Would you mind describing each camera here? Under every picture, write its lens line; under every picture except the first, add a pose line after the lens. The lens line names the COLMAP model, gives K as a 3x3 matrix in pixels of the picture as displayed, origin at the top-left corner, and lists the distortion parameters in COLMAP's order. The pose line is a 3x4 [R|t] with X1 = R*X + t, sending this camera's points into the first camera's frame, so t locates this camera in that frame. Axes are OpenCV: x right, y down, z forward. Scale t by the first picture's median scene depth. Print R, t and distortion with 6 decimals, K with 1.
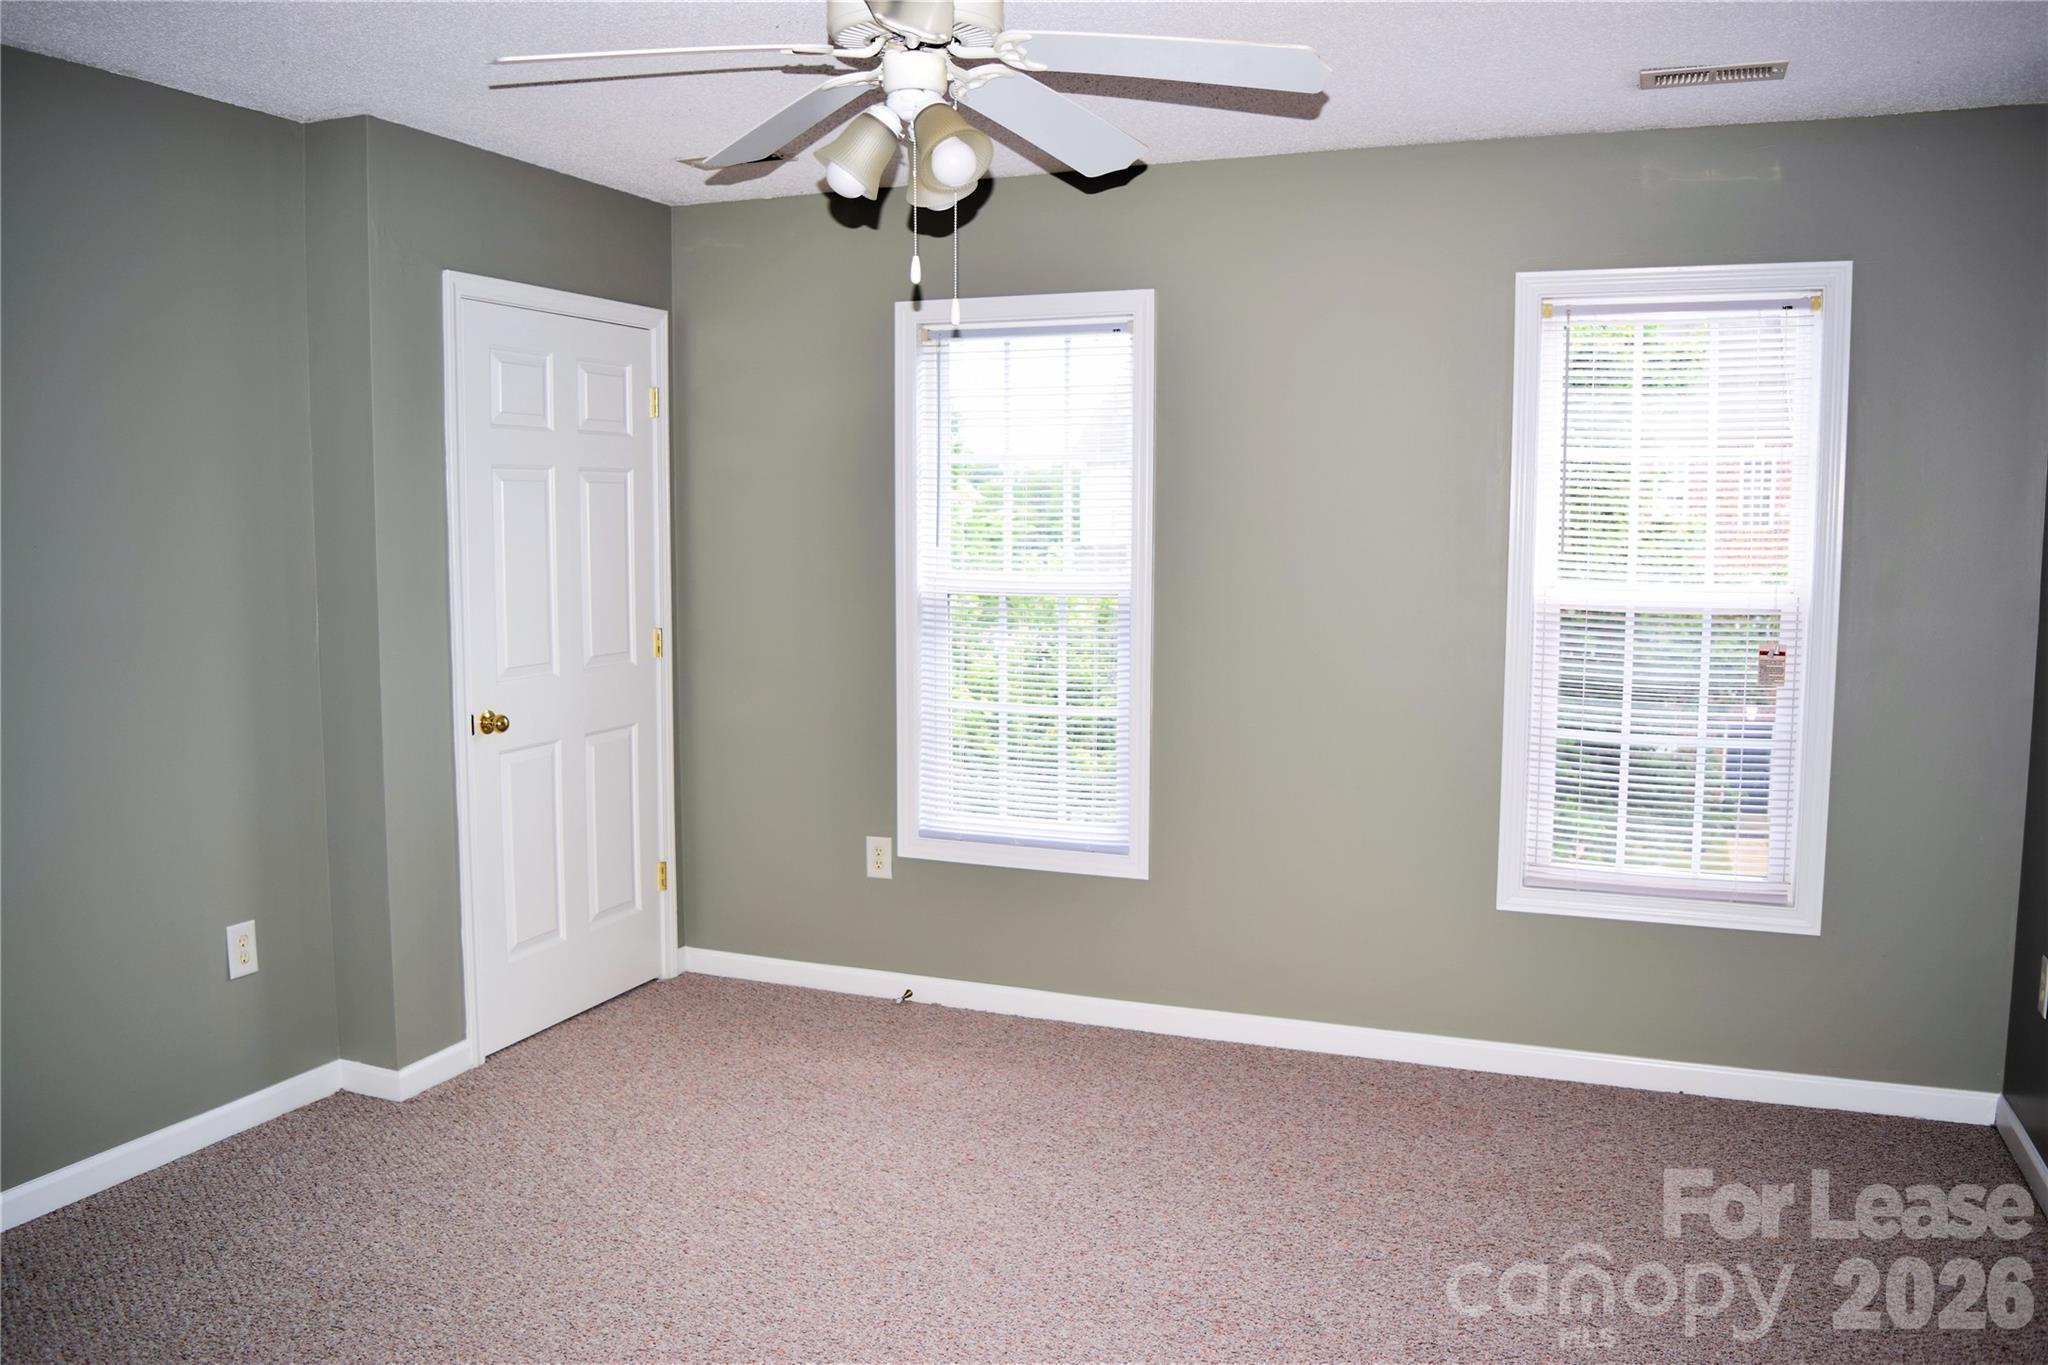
lens RADIAL K [[1636.3, 0, 1018.4], [0, 1636.3, 688.5], [0, 0, 1]] dist [0.067575, -0.005045]
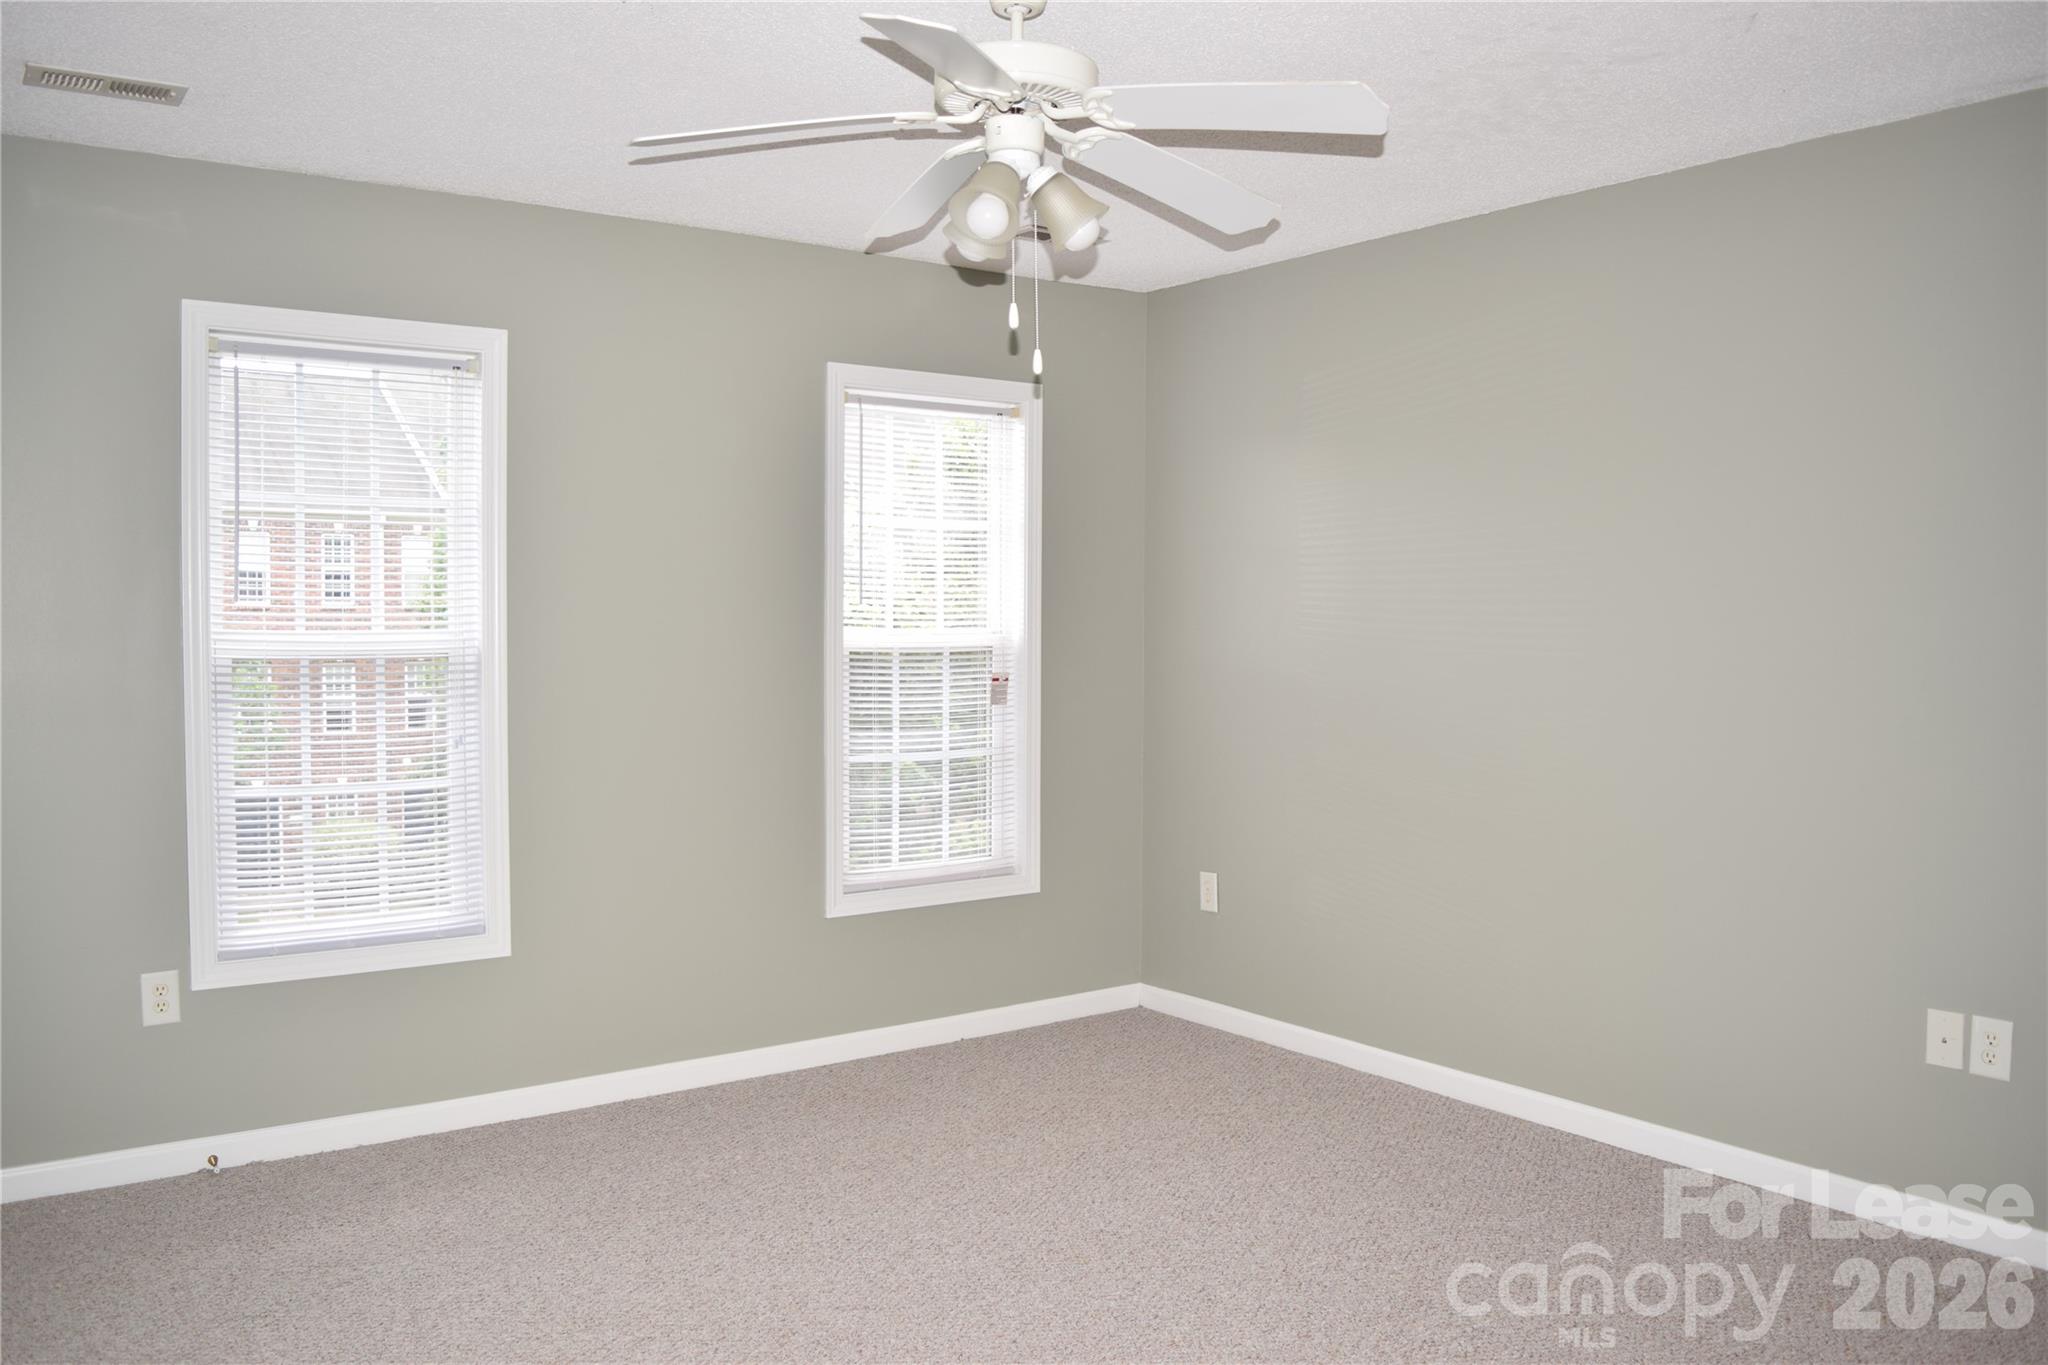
lens RADIAL K [[1636.3, 0, 1040.2], [0, 1636.3, 677.5], [0, 0, 1]] dist [0.067575, -0.005045]
pose [[0.608416, -0.047398, 0.792202, -0.498219], [0.075092, 0.997175, 0.001991, -0.021632], [-0.790058, 0.058276, 0.610256, 0.186160]]
